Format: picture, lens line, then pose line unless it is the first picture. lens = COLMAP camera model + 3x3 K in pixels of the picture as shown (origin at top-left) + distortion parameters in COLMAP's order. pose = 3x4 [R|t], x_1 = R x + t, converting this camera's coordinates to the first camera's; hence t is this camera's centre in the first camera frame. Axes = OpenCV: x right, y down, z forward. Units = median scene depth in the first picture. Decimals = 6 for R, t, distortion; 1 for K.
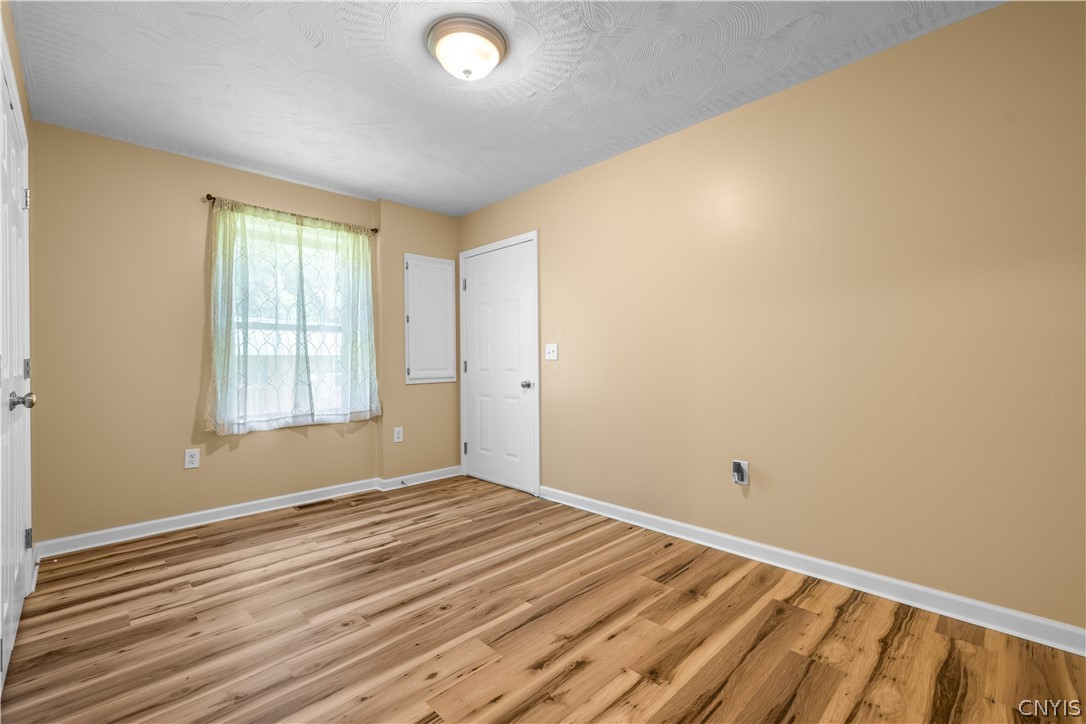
lens RADIAL K [[469.4, 0, 538.7], [0, 469.4, 360.6], [0, 0, 1]] dist [0.003844, -0.001025]
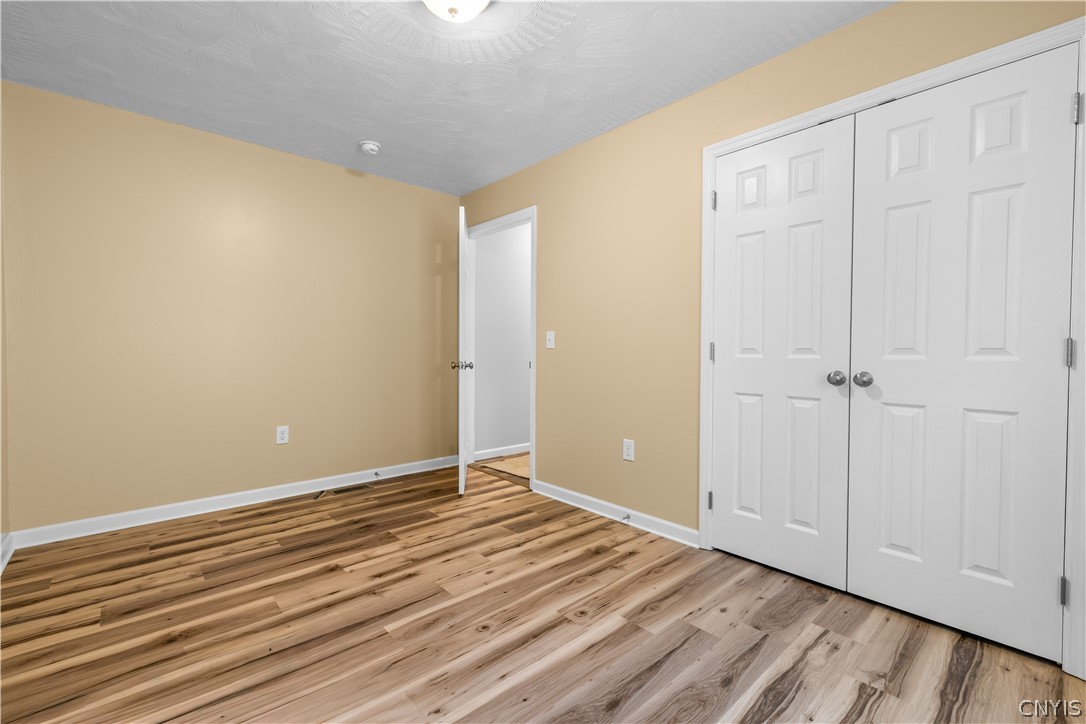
lens RADIAL K [[469.4, 0, 538.7], [0, 469.4, 360.6], [0, 0, 1]] dist [0.003844, -0.001025]
pose [[-0.999067, 0.003634, 0.043044, -0.375852], [0.004675, 0.999698, 0.024126, 0.008959], [-0.042944, 0.024304, -0.998782, 2.045915]]
